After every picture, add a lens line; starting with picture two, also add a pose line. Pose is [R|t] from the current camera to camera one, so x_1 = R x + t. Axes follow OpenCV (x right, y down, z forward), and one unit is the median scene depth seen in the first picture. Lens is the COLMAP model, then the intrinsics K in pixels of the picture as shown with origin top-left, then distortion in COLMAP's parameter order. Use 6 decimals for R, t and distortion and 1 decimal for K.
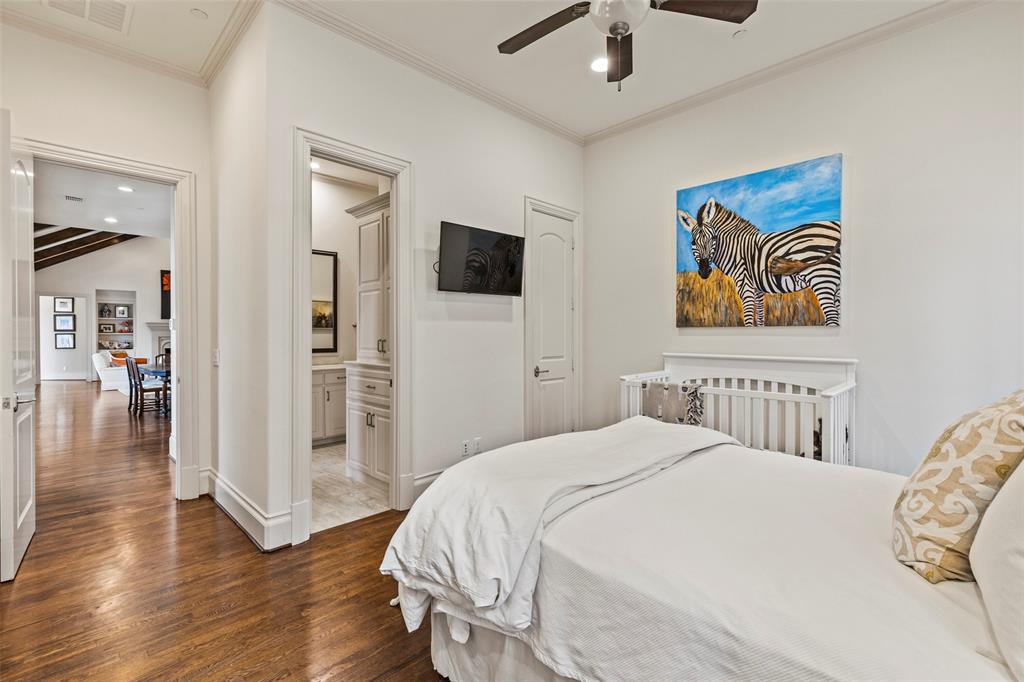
lens RADIAL K [[467.4, 0, 515.3], [0, 467.4, 337.3], [0, 0, 1]] dist [-0.000468, 0.000420]
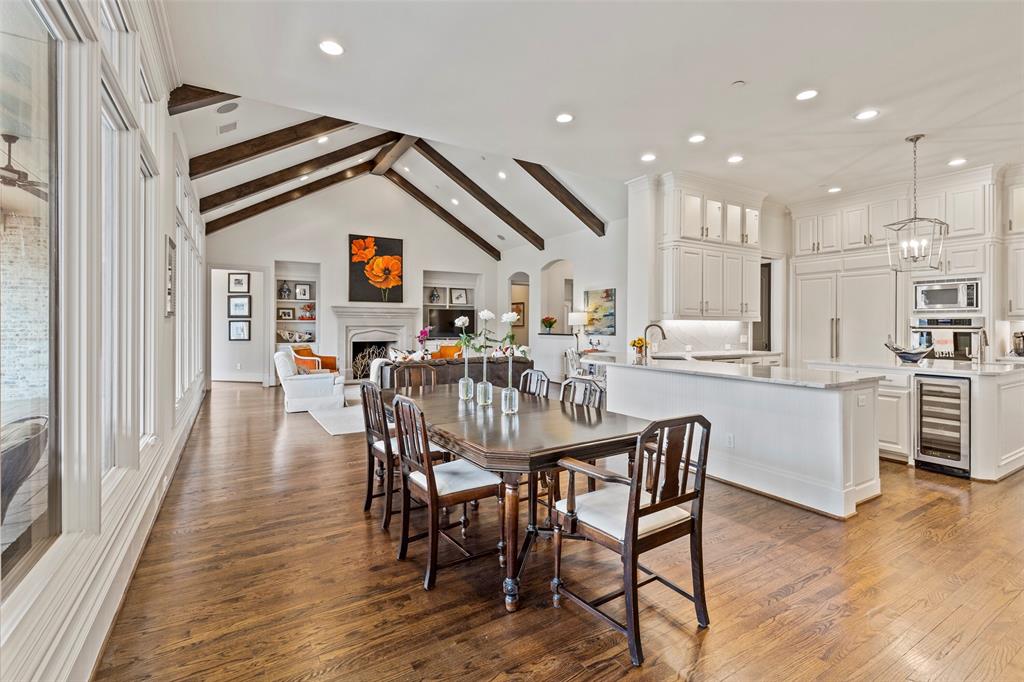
lens RADIAL K [[467.4, 0, 501.5], [0, 467.4, 324.1], [0, 0, 1]] dist [-0.000468, 0.000420]
pose [[0.967142, 0.008489, -0.254095, -0.354806], [-0.010298, 0.999930, -0.005789, -0.002120], [0.254028, 0.008216, 0.967162, 0.369598]]
